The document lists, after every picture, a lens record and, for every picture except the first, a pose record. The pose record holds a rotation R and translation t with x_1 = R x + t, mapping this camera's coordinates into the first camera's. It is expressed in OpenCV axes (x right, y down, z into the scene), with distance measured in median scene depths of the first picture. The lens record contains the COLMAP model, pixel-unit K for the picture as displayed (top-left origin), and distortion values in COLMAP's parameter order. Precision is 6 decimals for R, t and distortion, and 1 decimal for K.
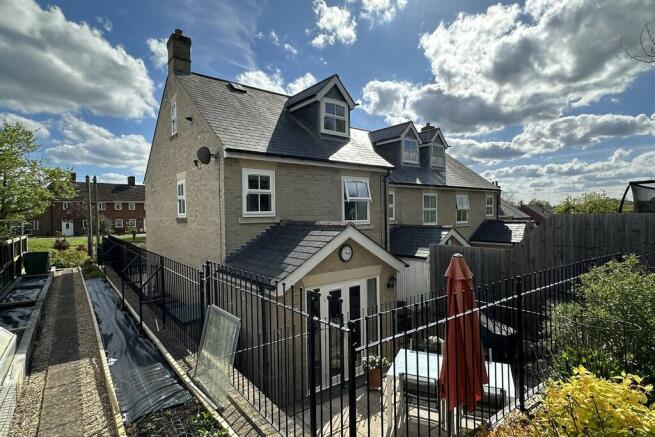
lens RADIAL K [[341.7, 0, 331.1], [0, 341.7, 220.3], [0, 0, 1]] dist [-0.006730, 0.001781]
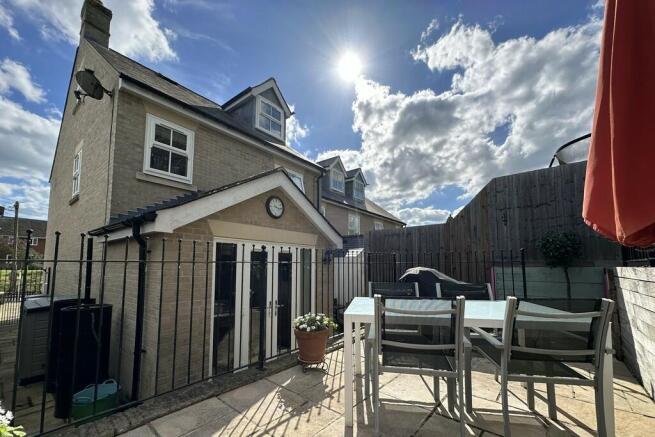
lens RADIAL K [[263.0, 0, 331.5], [0, 263.0, 247.0], [0, 0, 1]] dist [-0.007049, 0.000201]
pose [[0.972469, 0.032661, 0.230732, 0.026128], [-0.012508, 0.996018, -0.088276, 0.195123], [-0.232696, 0.082959, 0.969005, 0.312289]]
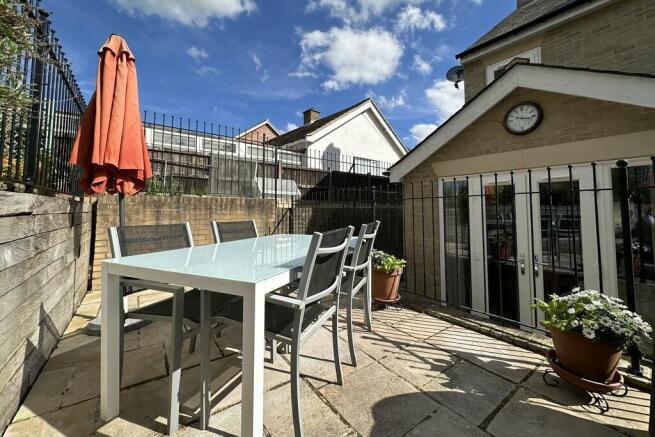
lens RADIAL K [[263.0, 0, 325.7], [0, 263.0, 214.5], [0, 0, 1]] dist [-0.007049, 0.000201]
pose [[0.014130, 0.016016, -0.999772, 0.380939], [-0.007249, 0.999847, 0.015914, 0.201674], [0.999874, 0.007022, 0.014244, 0.545892]]
